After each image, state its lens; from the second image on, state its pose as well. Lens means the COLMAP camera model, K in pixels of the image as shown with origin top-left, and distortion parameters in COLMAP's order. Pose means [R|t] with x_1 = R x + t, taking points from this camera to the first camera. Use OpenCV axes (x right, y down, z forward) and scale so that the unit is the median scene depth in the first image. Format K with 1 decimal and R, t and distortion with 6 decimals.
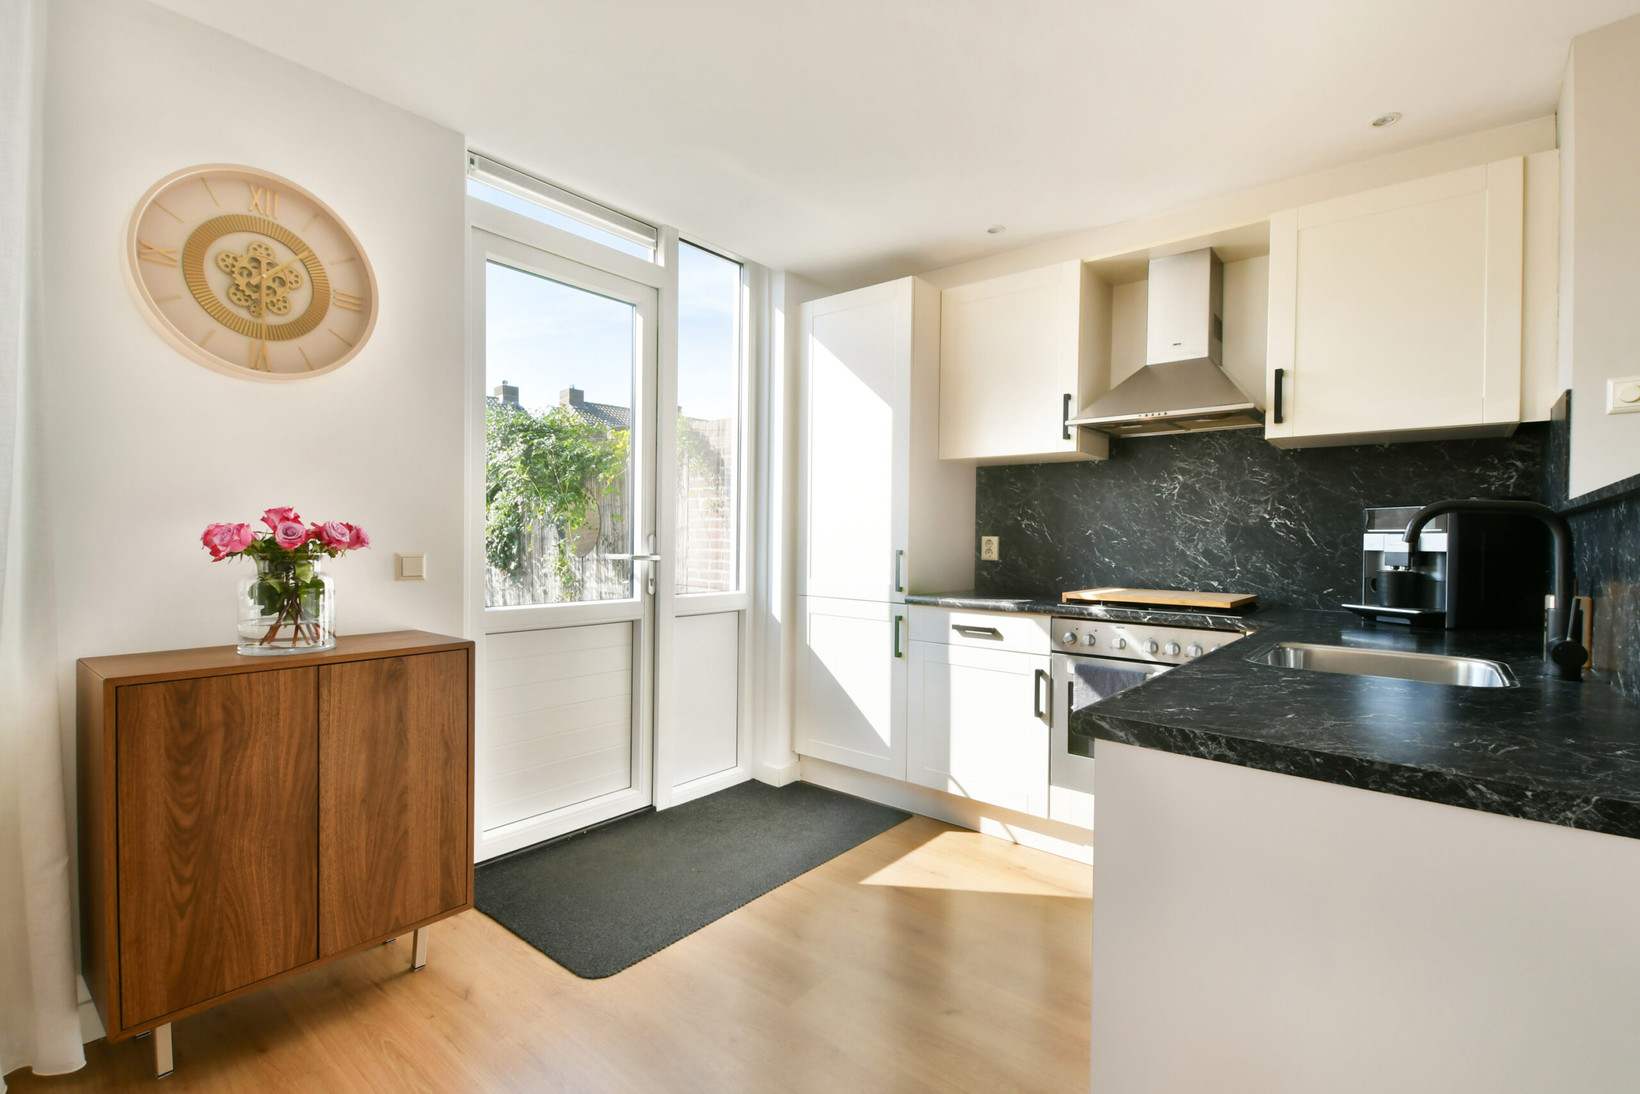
lens RADIAL K [[733.3, 0, 824.1], [0, 733.3, 554.7], [0, 0, 1]] dist [0.015183, -0.015732]
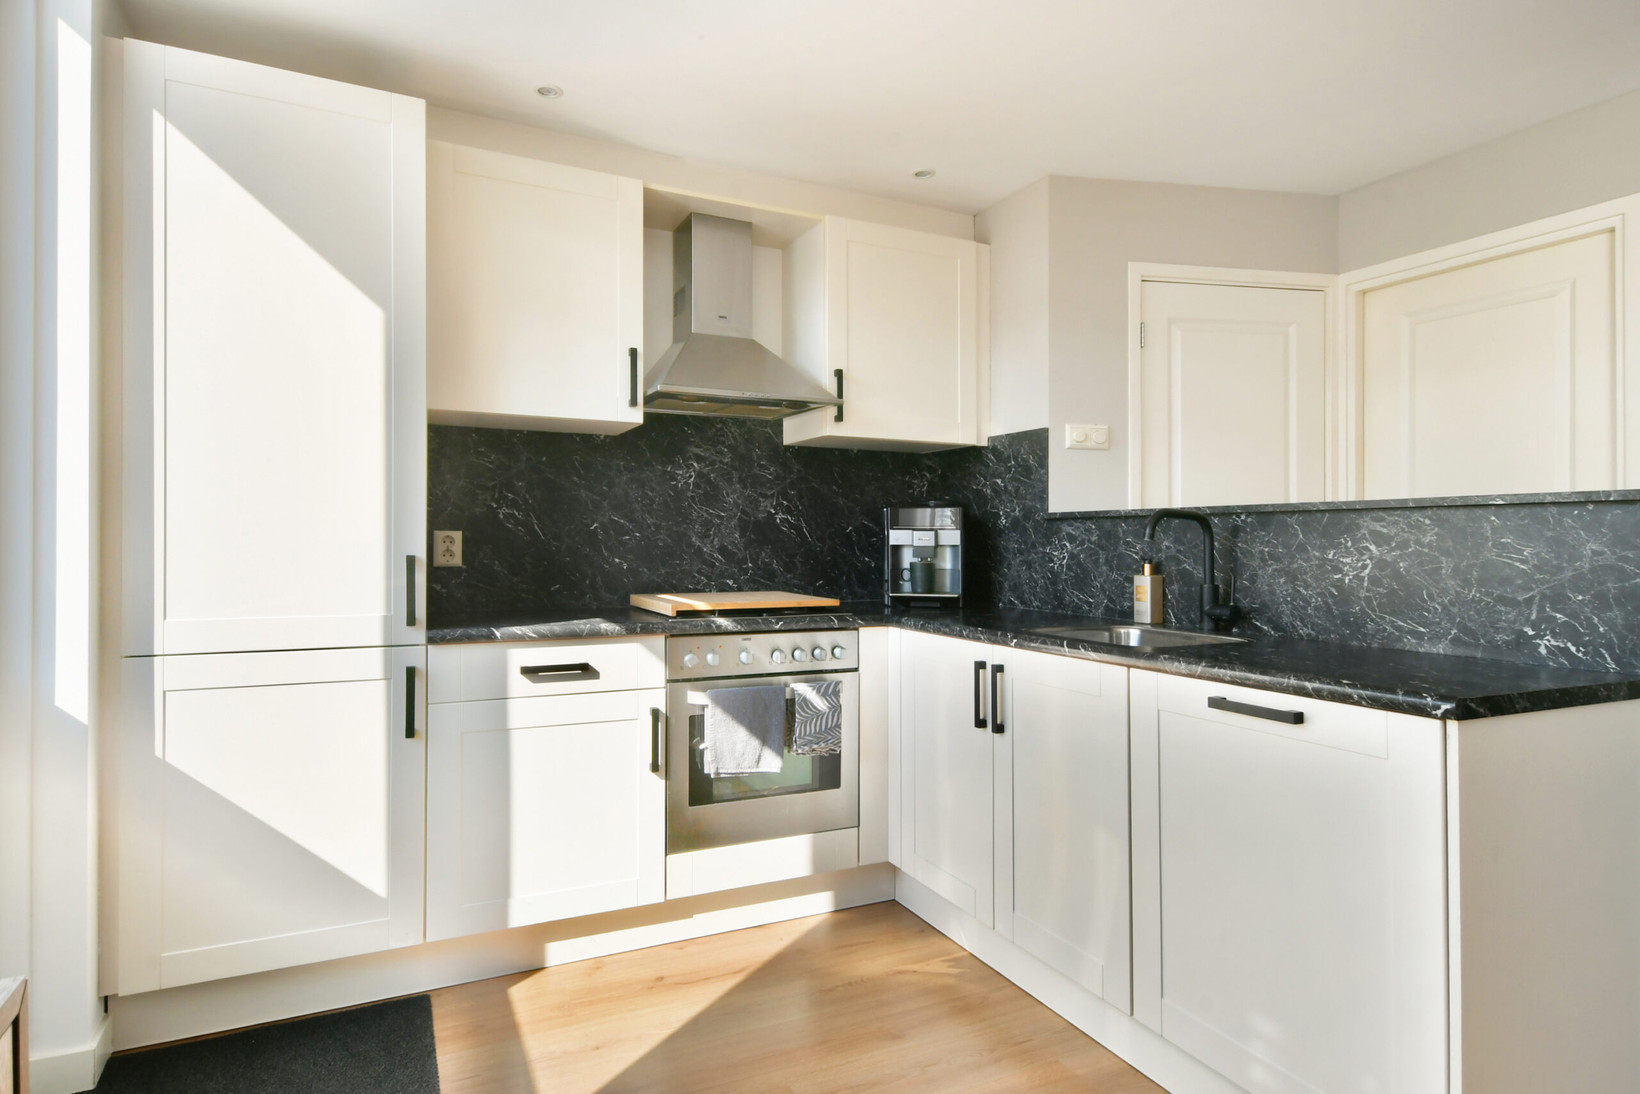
lens RADIAL K [[875.1, 0, 793.0], [0, 875.1, 536.2], [0, 0, 1]] dist [0.001372, 0.000197]
pose [[0.427673, -0.007766, 0.903900, -0.434389], [0.017761, 0.999842, 0.000187, -0.017598], [-0.903759, 0.015975, 0.427744, 0.456365]]
